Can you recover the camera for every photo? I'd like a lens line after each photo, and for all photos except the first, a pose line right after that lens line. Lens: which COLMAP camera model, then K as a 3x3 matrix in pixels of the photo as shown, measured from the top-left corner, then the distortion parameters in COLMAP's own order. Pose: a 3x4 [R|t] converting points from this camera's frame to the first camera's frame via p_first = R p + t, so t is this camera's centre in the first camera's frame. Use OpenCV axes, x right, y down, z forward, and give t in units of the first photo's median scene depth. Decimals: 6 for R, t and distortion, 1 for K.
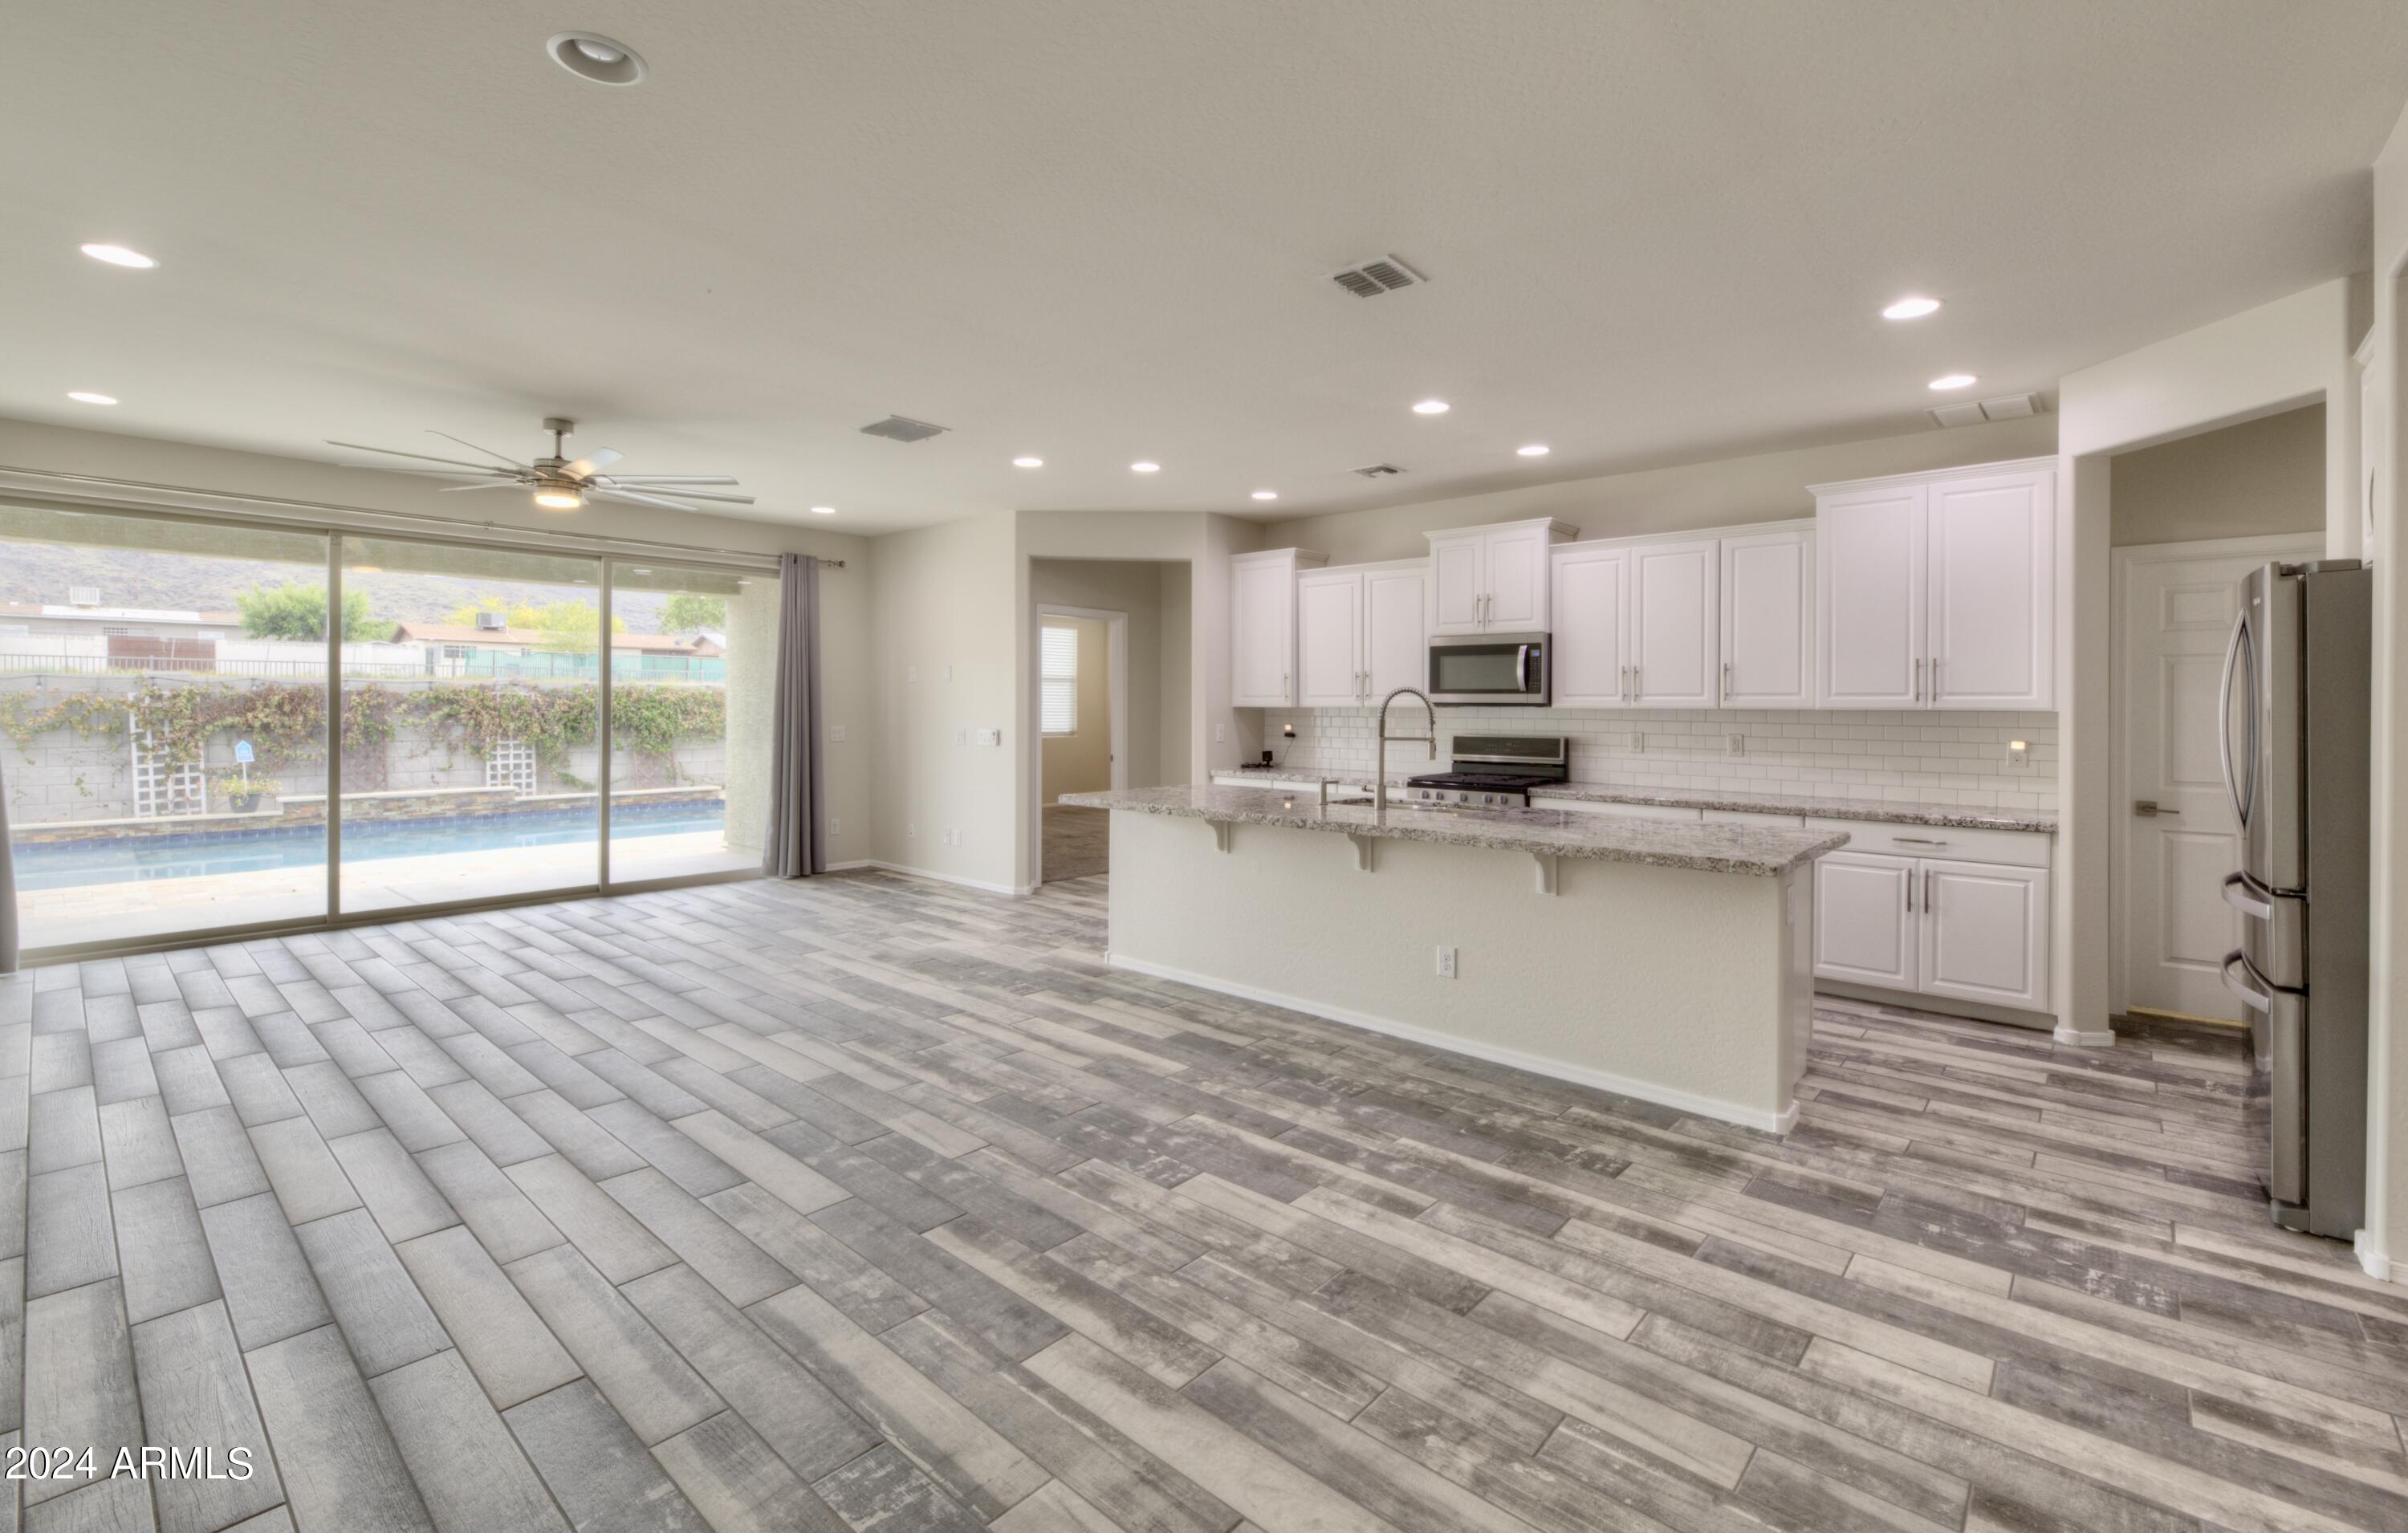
lens RADIAL K [[1048.1, 0, 1191.3], [0, 1048.1, 702.0], [0, 0, 1]] dist [-0.002178, -0.000621]
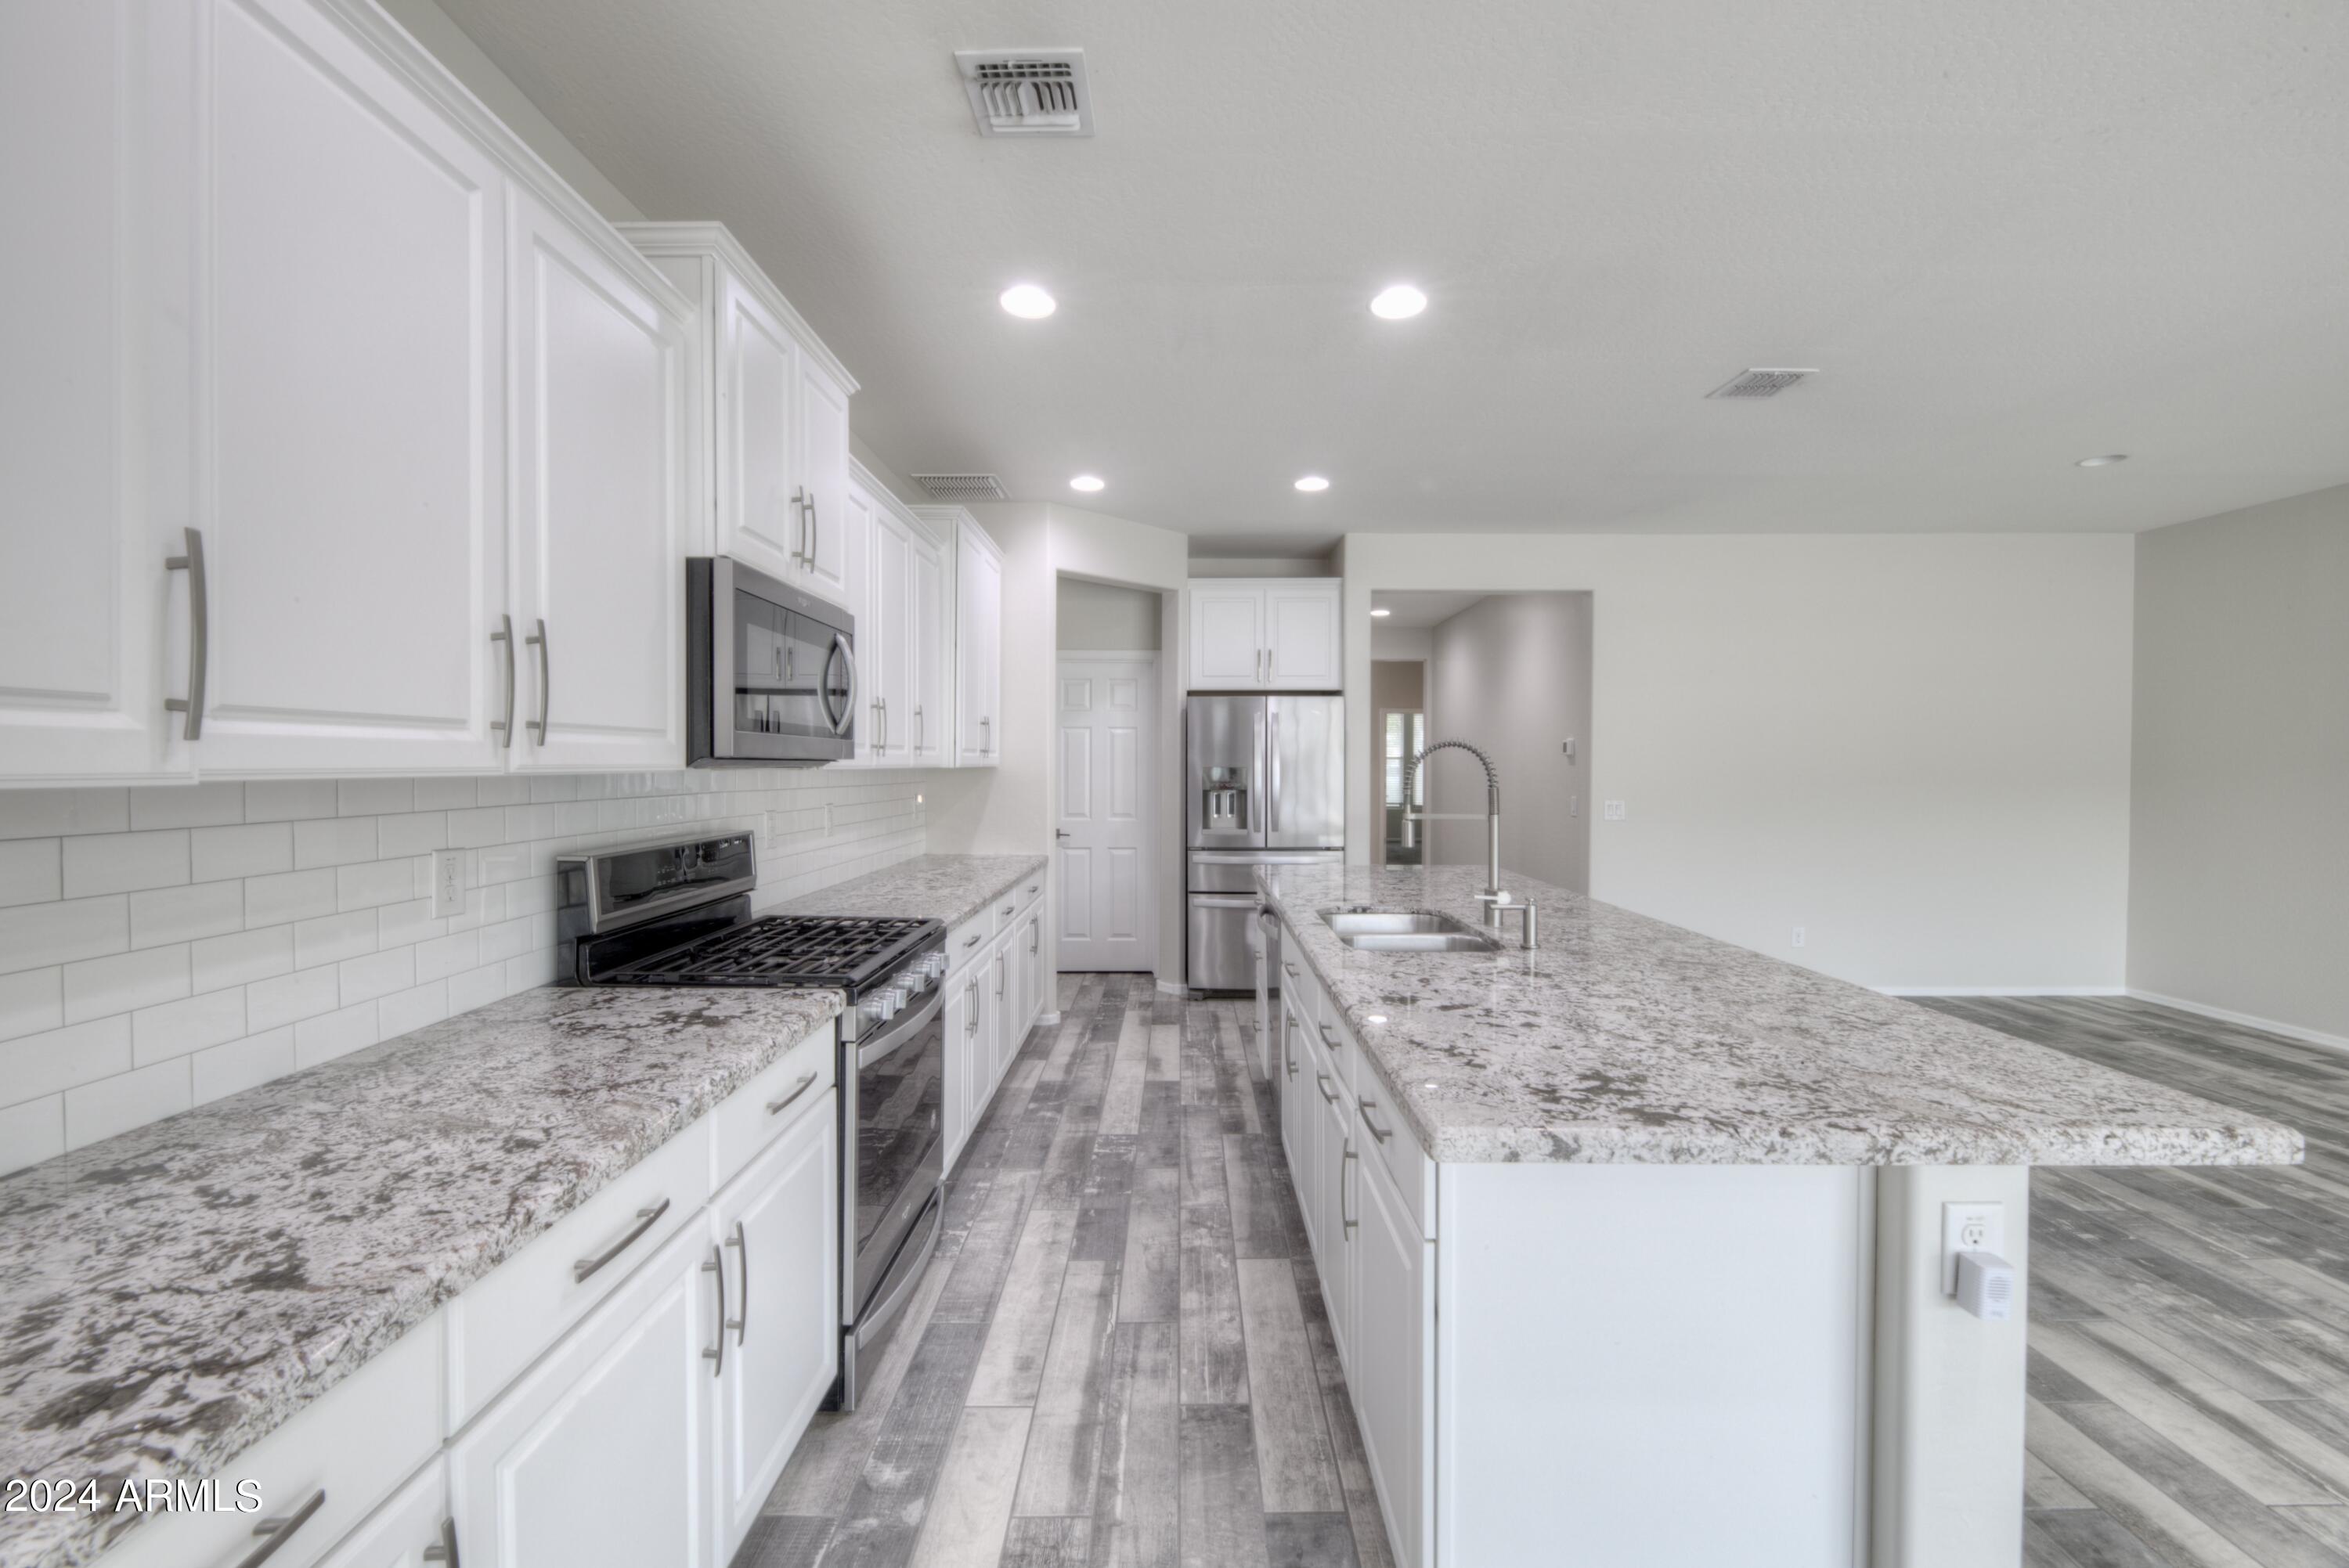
lens RADIAL K [[965.6, 0, 1182.0], [0, 965.6, 778.3], [0, 0, 1]] dist [-0.000206, -0.003873]
pose [[-0.672377, -0.013839, 0.740079, -0.117757], [-0.001455, 0.999848, 0.017375, 0.003187], [-0.740207, 0.010606, -0.672295, 1.390813]]
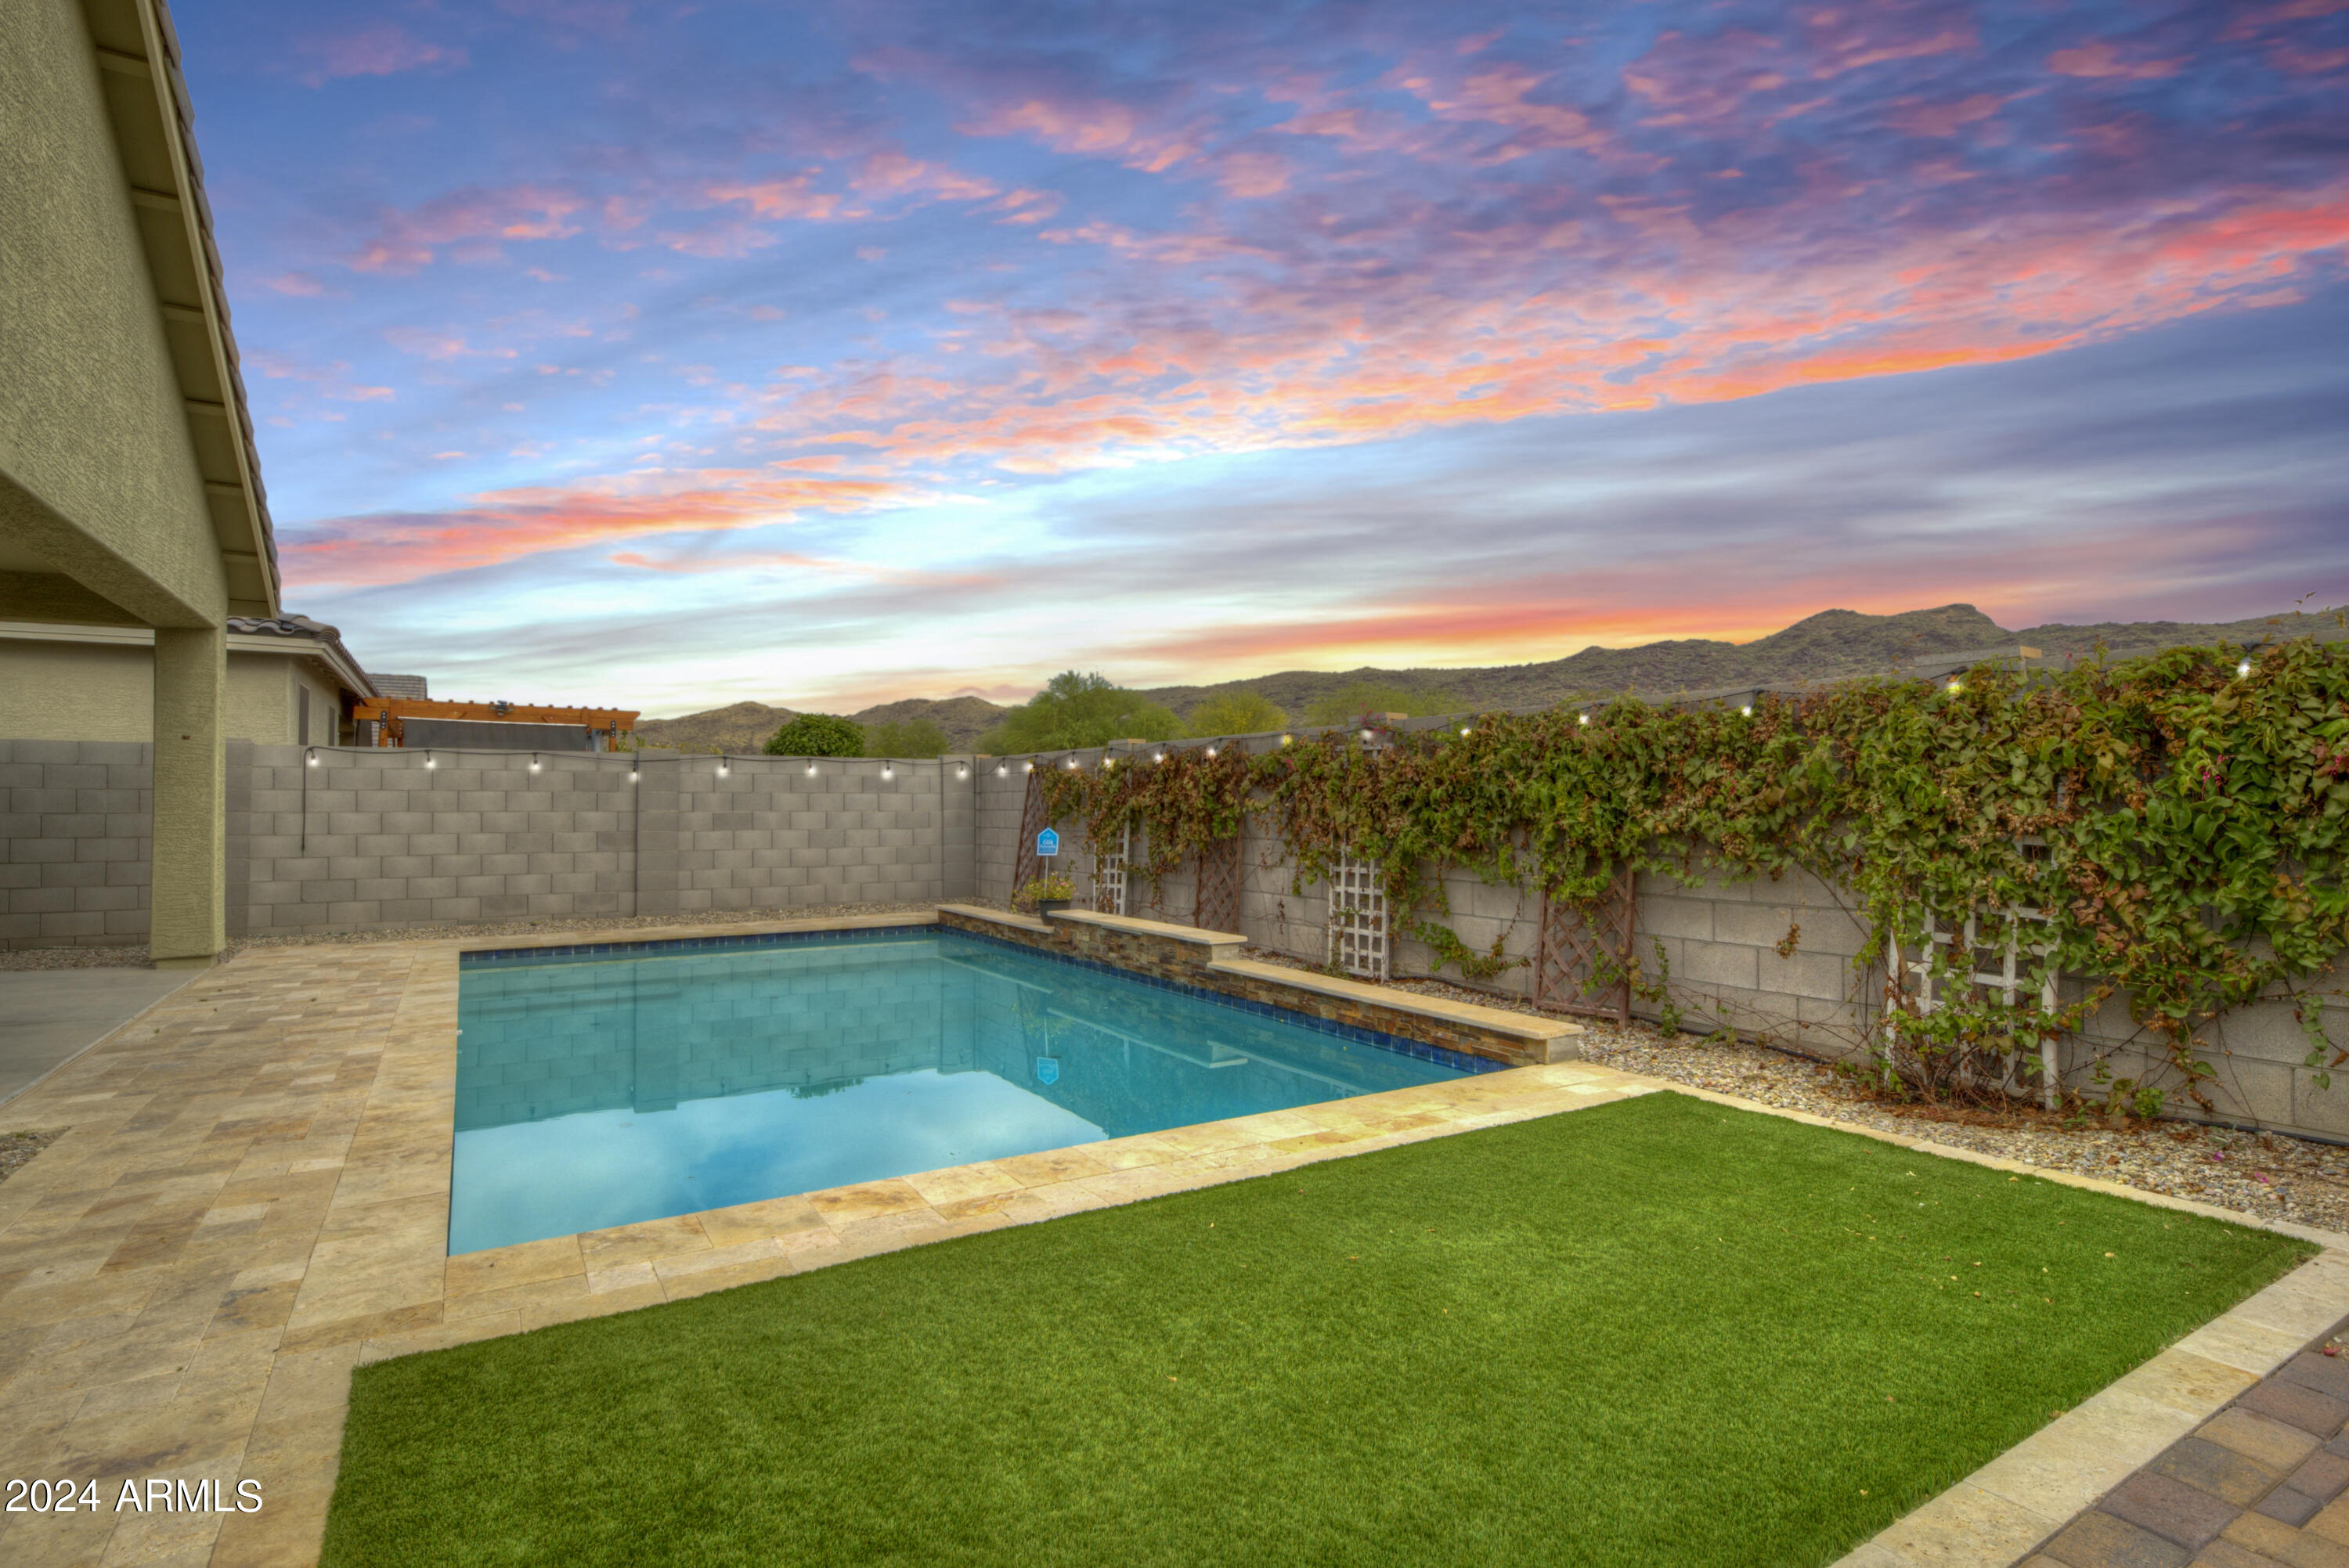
lens RADIAL K [[1111.9, 0, 1172.7], [0, 1111.9, 776.1], [0, 0, 1]] dist [-0.001415, -0.001319]
pose [[-0.282785, -0.032635, -0.958628, -0.386880], [0.002040, 0.999398, -0.034625, 0.064403], [0.959181, -0.011747, -0.282548, 3.046217]]
